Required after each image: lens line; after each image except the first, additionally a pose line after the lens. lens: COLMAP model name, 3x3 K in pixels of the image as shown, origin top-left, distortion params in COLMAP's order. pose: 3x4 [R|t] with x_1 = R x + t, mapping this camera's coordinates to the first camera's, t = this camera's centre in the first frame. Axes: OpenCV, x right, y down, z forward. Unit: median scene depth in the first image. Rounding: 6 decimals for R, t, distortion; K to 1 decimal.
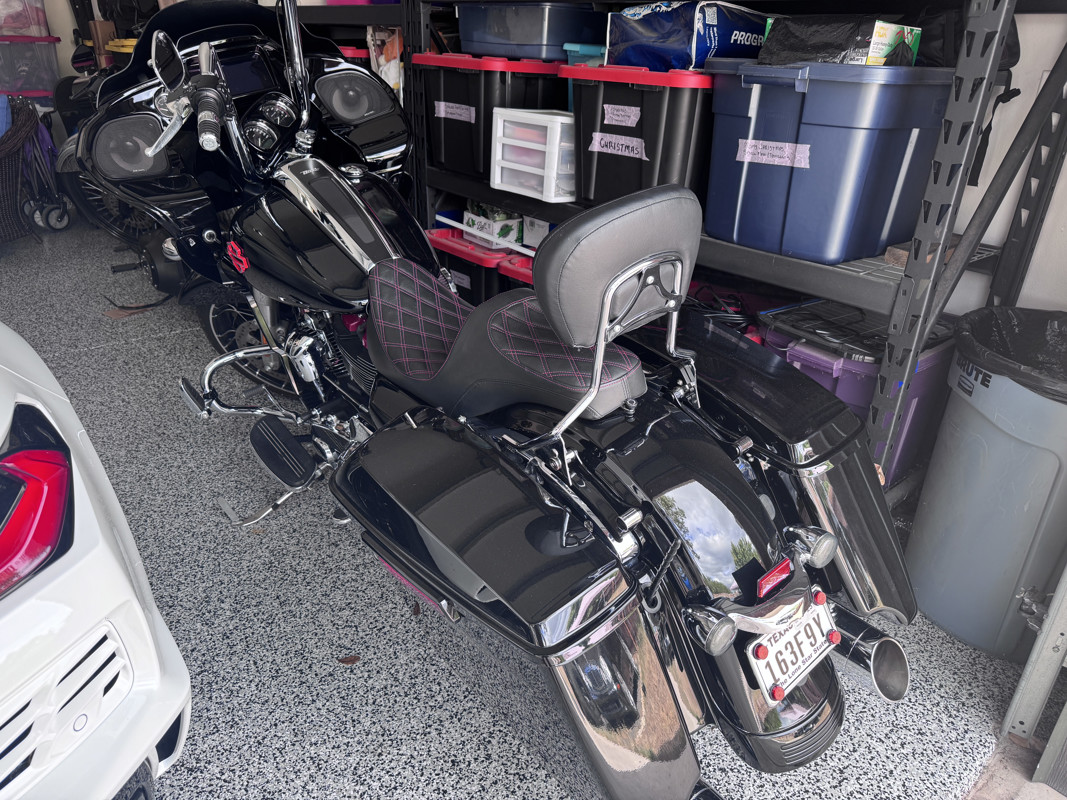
lens RADIAL K [[729.3, 0, 541.6], [0, 729.3, 401.1], [0, 0, 1]] dist [0.042818, -0.043759]
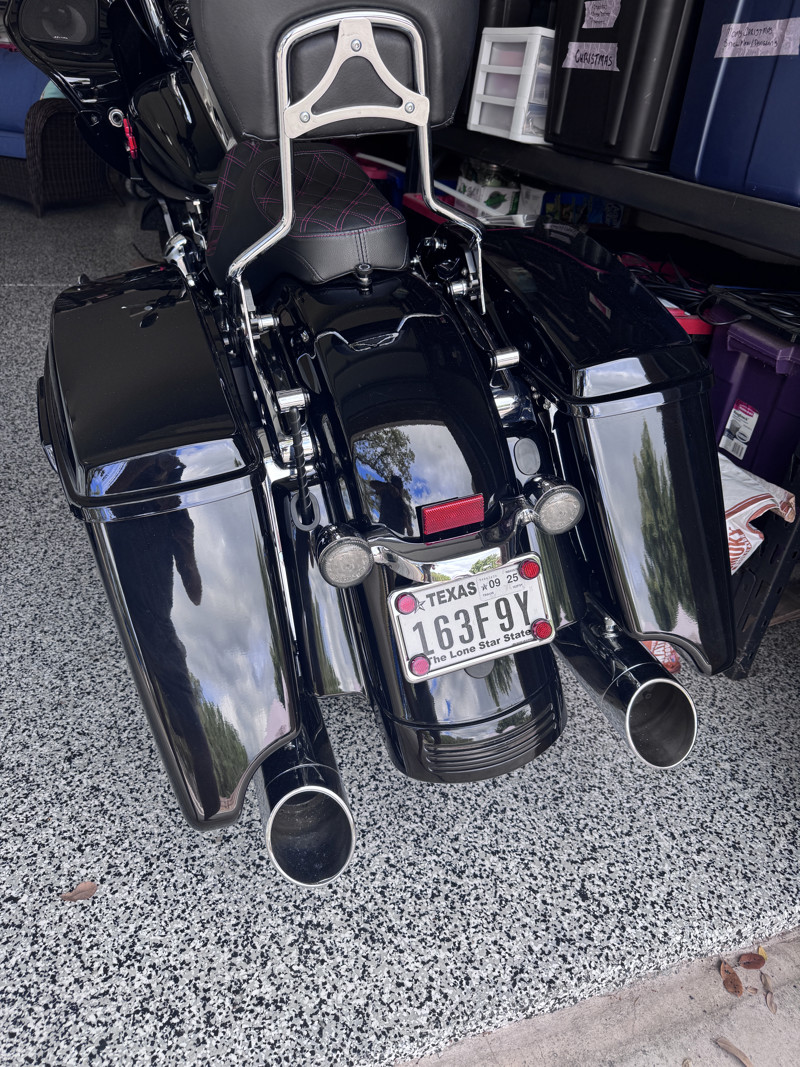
lens RADIAL K [[752.1, 0, 419.0], [0, 752.1, 529.3], [0, 0, 1]] dist [0.010918, -0.003528]
pose [[0.934404, 0.225899, -0.275423, 0.297818], [-0.207399, 0.973638, 0.094944, 0.117182], [0.289610, -0.031594, 0.956623, 0.175371]]
